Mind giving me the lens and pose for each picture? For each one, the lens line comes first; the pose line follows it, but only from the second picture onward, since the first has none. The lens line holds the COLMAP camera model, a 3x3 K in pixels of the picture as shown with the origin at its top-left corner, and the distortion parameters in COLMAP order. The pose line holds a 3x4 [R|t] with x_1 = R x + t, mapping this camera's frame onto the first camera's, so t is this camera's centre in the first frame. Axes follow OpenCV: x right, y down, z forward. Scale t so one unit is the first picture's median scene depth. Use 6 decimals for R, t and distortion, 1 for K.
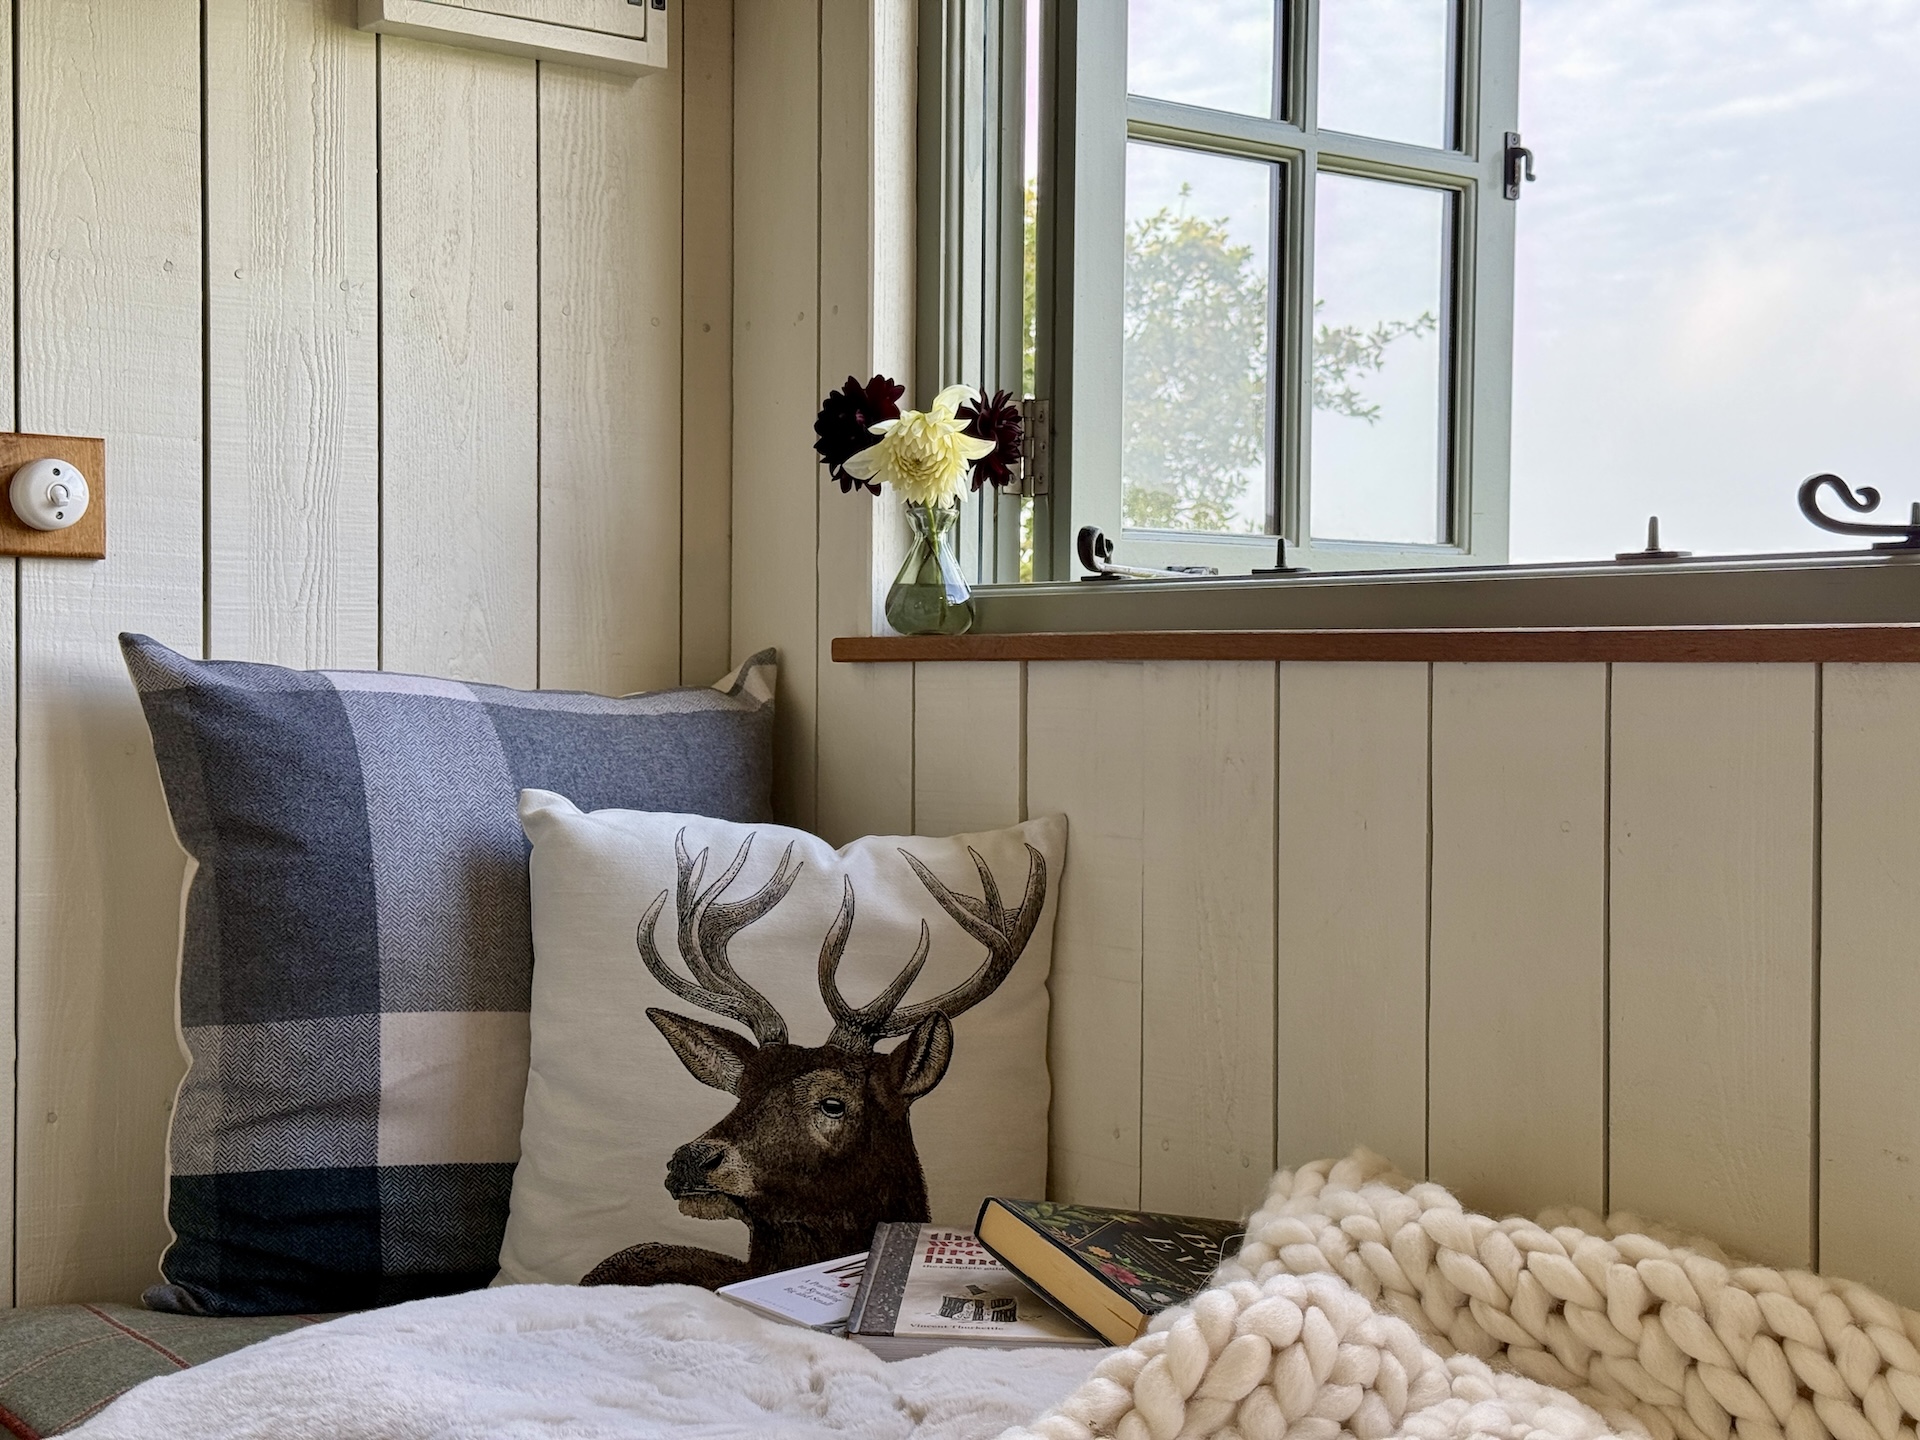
lens RADIAL K [[2700.6, 0, 949.5], [0, 2700.6, 719.4], [0, 0, 1]] dist [0.158428, -0.121911]
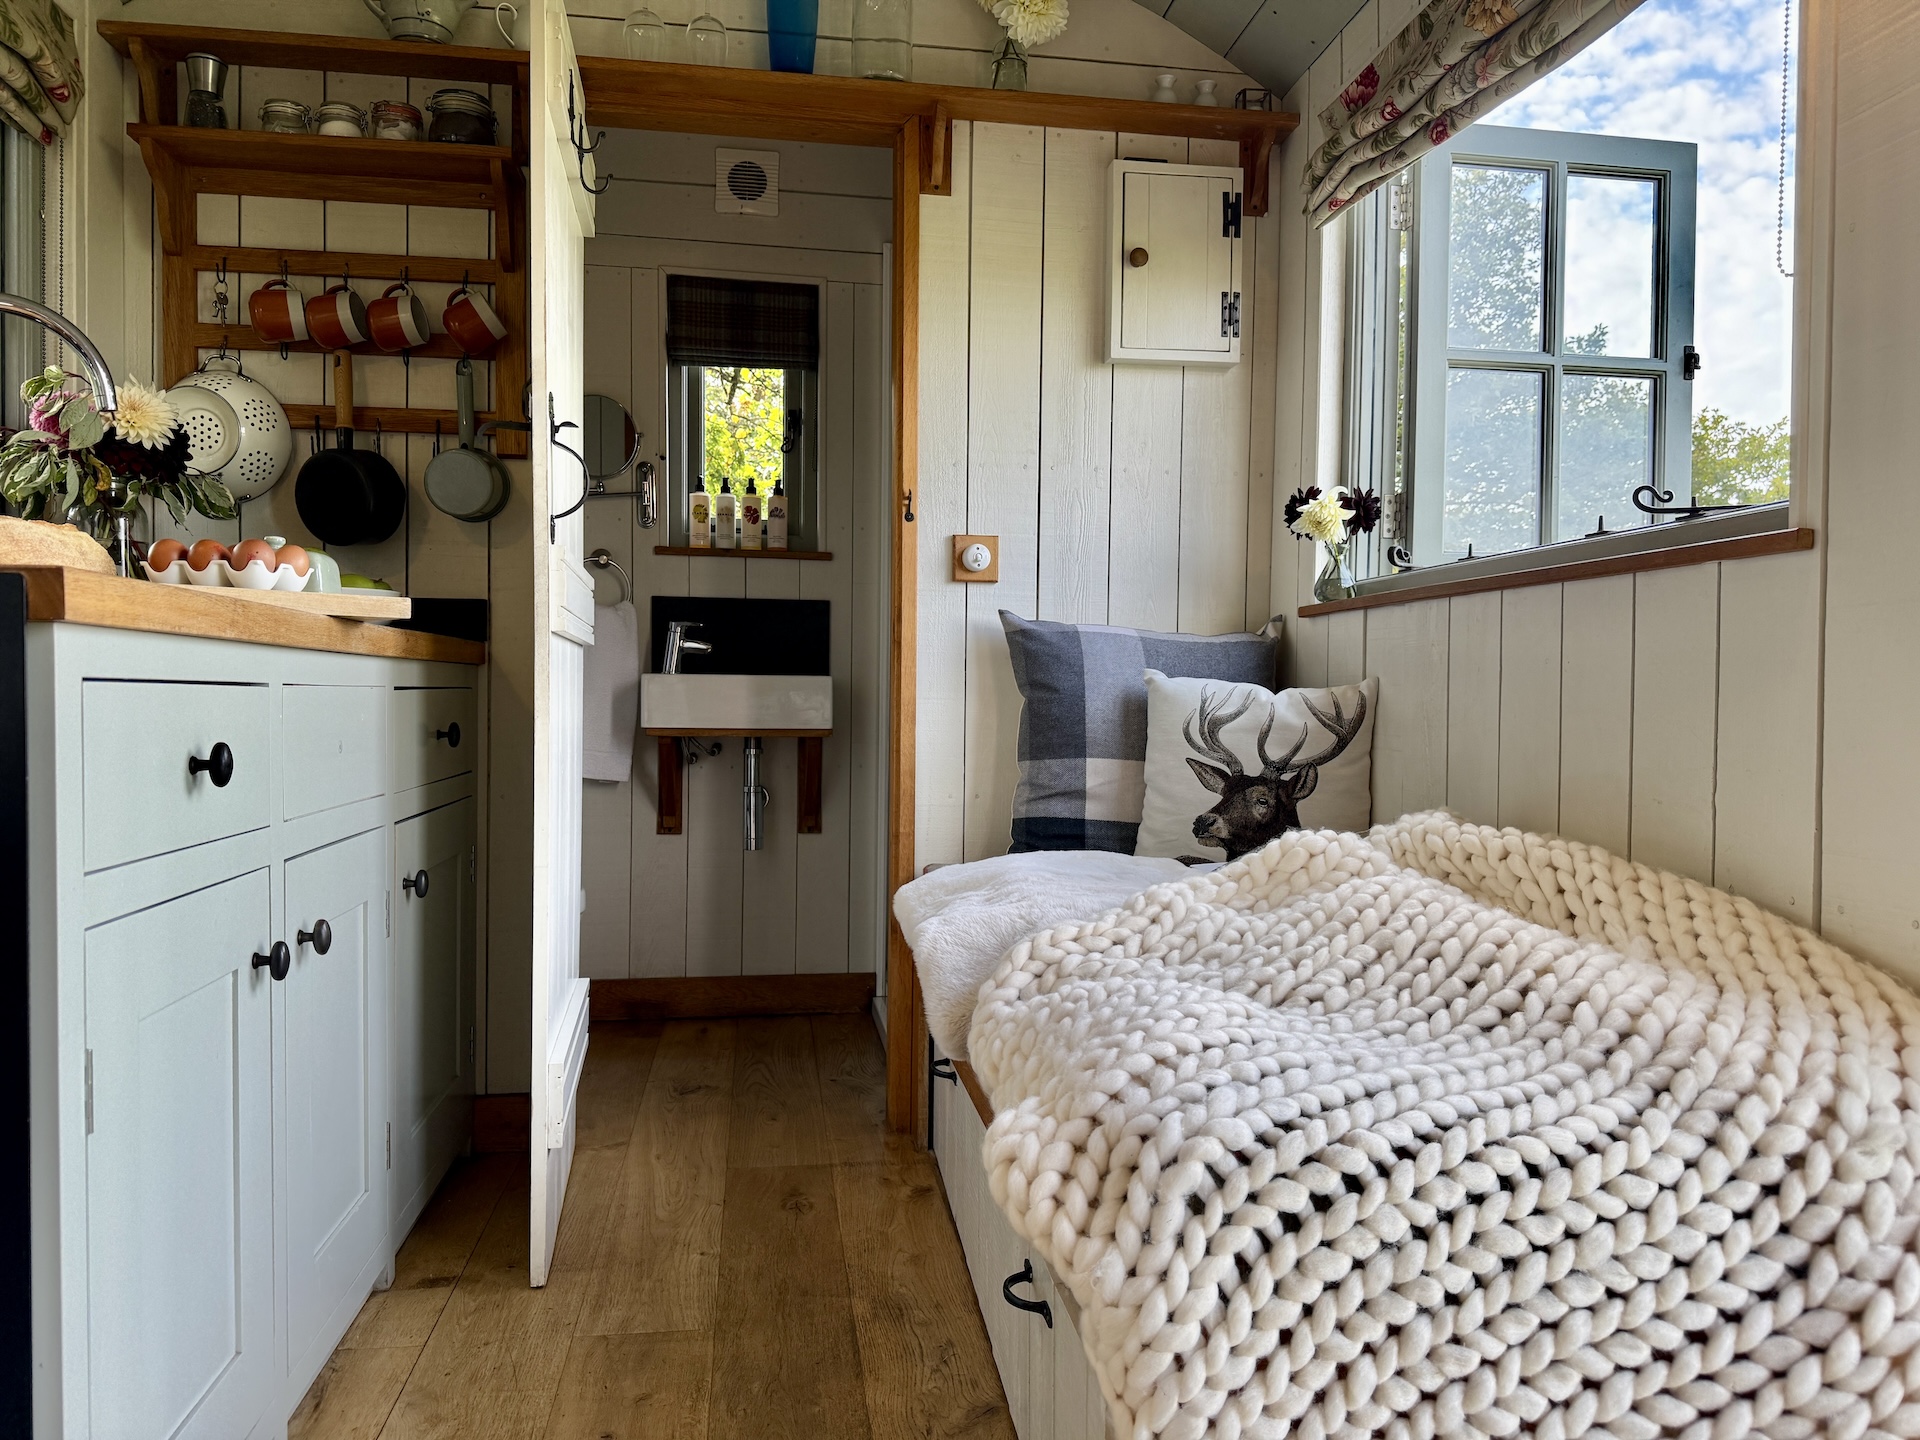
lens RADIAL K [[1352.9, 0, 960.0], [0, 1352.9, 720.0], [0, 0, 1]] dist [0.145760, -0.202676]
pose [[0.881867, 0.009376, -0.471405, 0.273860], [-0.010543, 0.999944, 0.000167, 0.074278], [0.471380, 0.004822, 0.881917, -0.148697]]
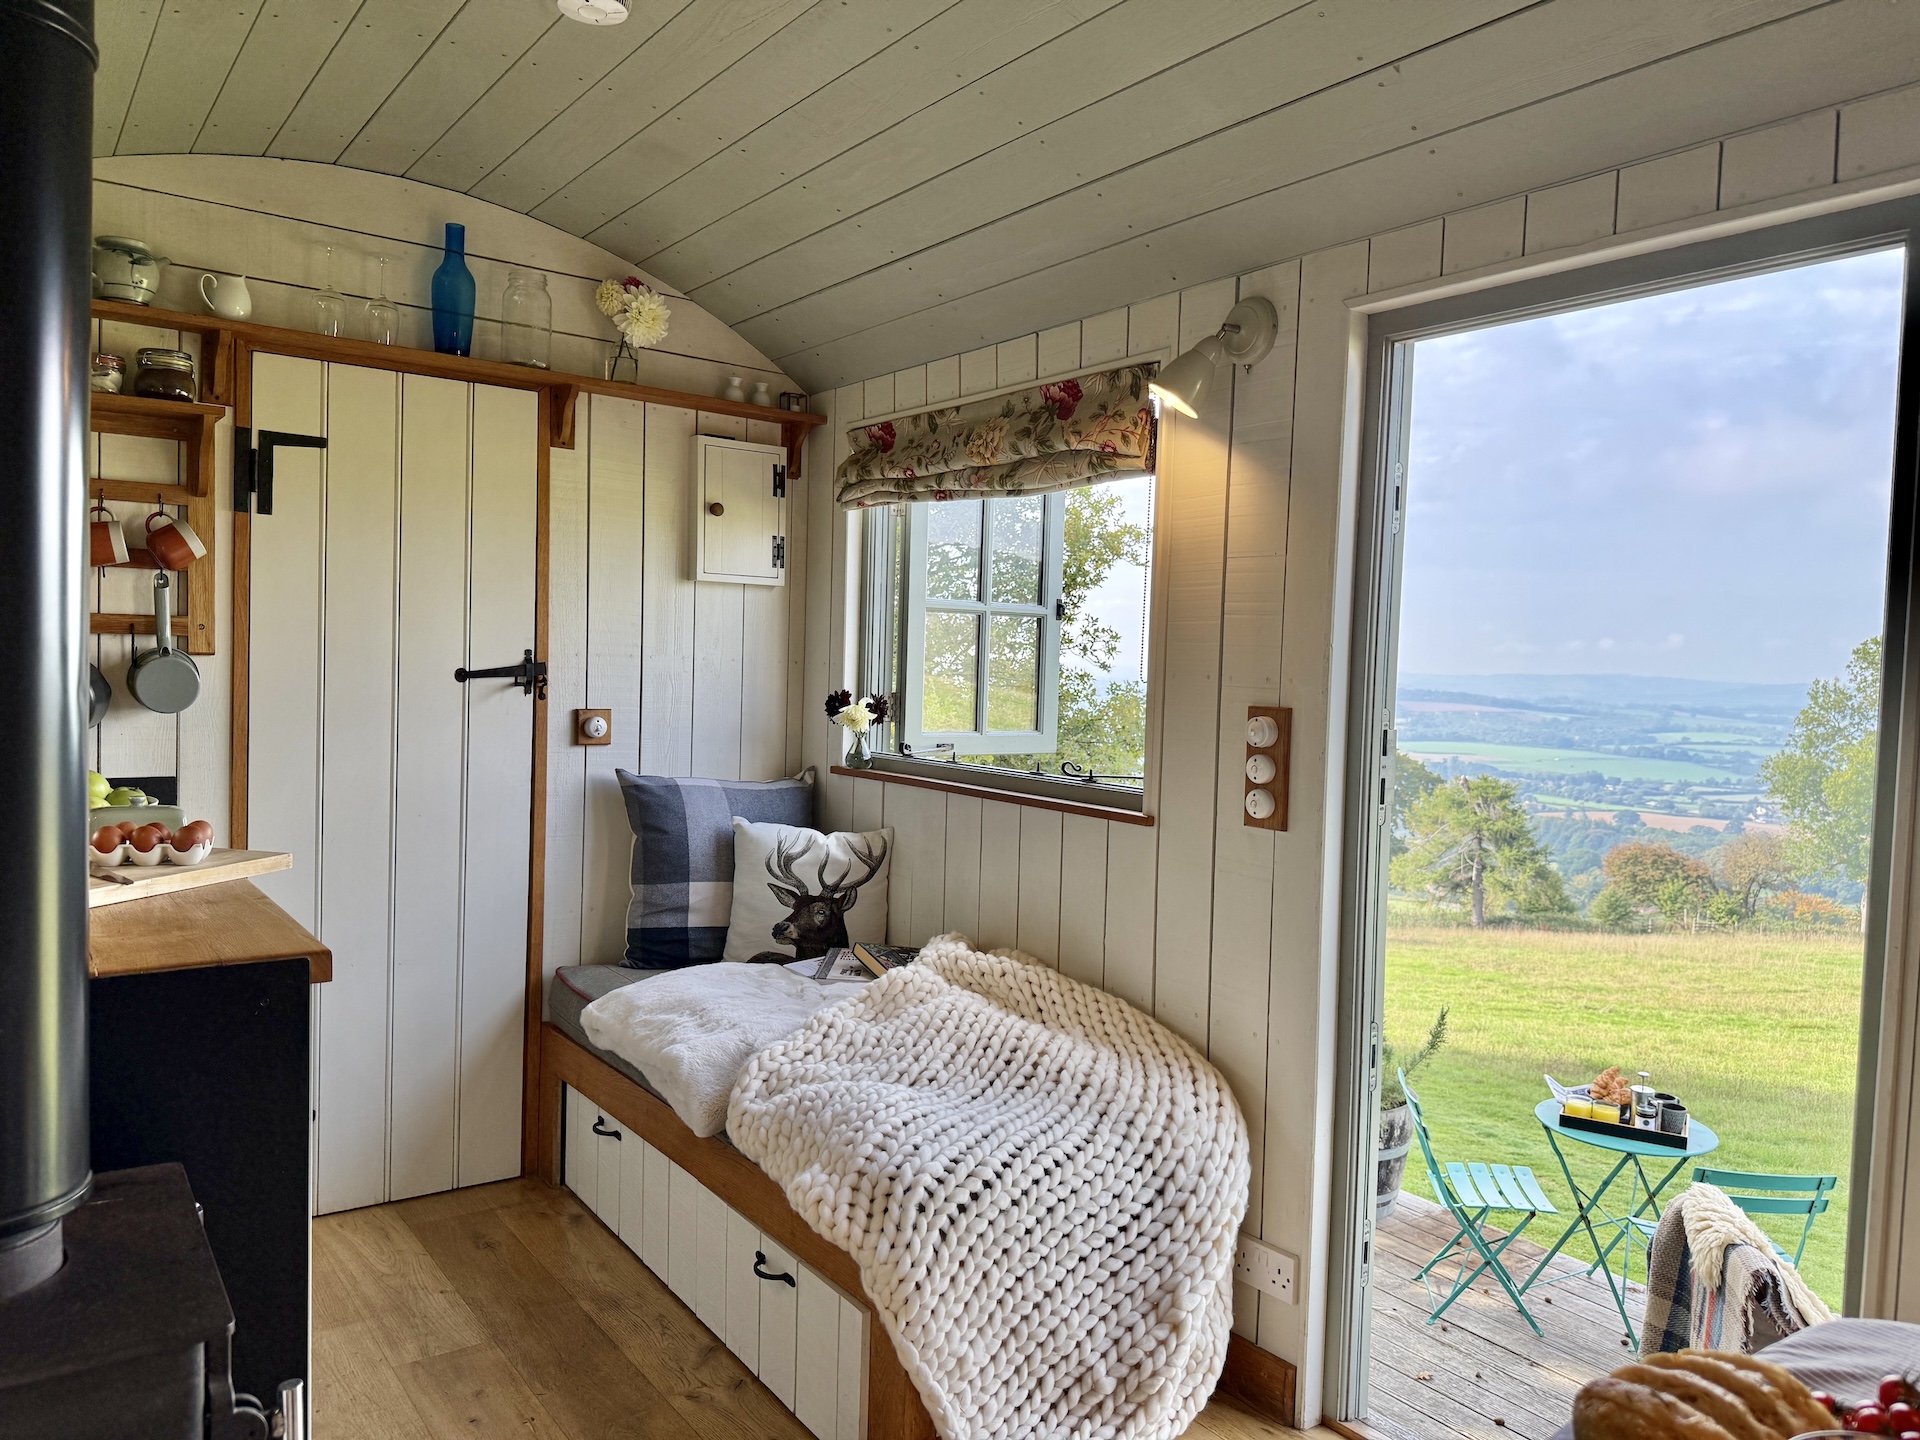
lens RADIAL K [[1352.9, 0, 960.0], [0, 1352.9, 720.0], [0, 0, 1]] dist [0.145760, -0.202676]
pose [[0.999689, 0.023852, -0.007222, 0.136933], [-0.023639, 0.999322, 0.028212, -0.151228], [0.007890, -0.028033, 0.999576, -0.696678]]
